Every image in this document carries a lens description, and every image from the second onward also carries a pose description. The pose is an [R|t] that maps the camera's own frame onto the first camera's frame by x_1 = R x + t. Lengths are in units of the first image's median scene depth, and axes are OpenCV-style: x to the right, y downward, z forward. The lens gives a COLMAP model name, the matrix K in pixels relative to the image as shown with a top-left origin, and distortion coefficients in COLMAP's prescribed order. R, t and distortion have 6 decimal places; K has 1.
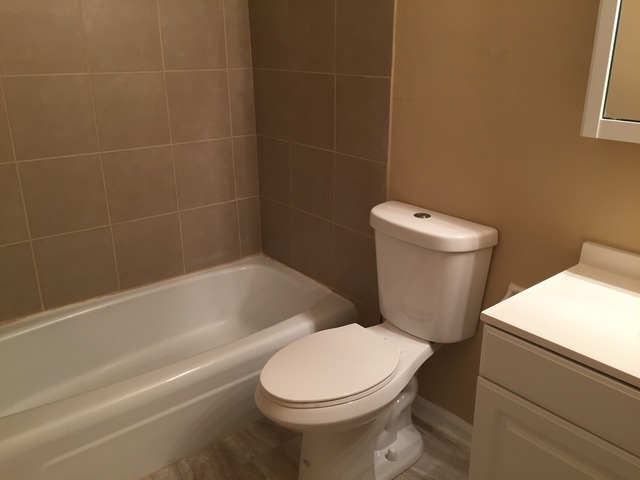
lens RADIAL K [[551.6, 0, 321.6], [0, 551.6, 243.1], [0, 0, 1]] dist [0.078200, -0.106263]
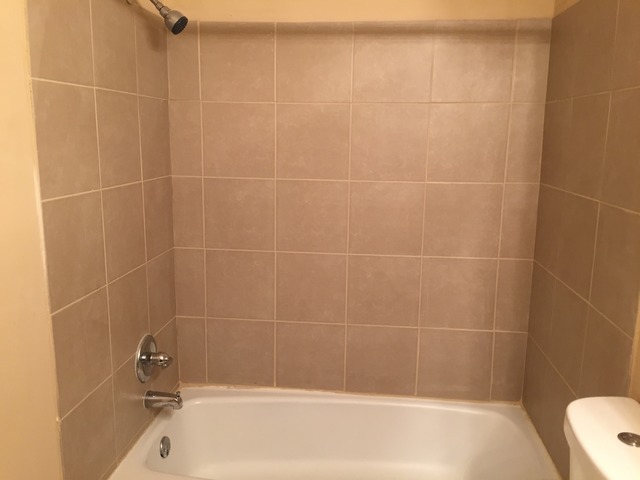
lens RADIAL K [[551.6, 0, 321.6], [0, 551.6, 243.1], [0, 0, 1]] dist [0.078200, -0.106263]
pose [[0.703306, 0.144006, -0.696149, 0.246678], [-0.252504, 0.966016, -0.055269, -0.100435], [0.664532, 0.214652, 0.715767, 0.204529]]
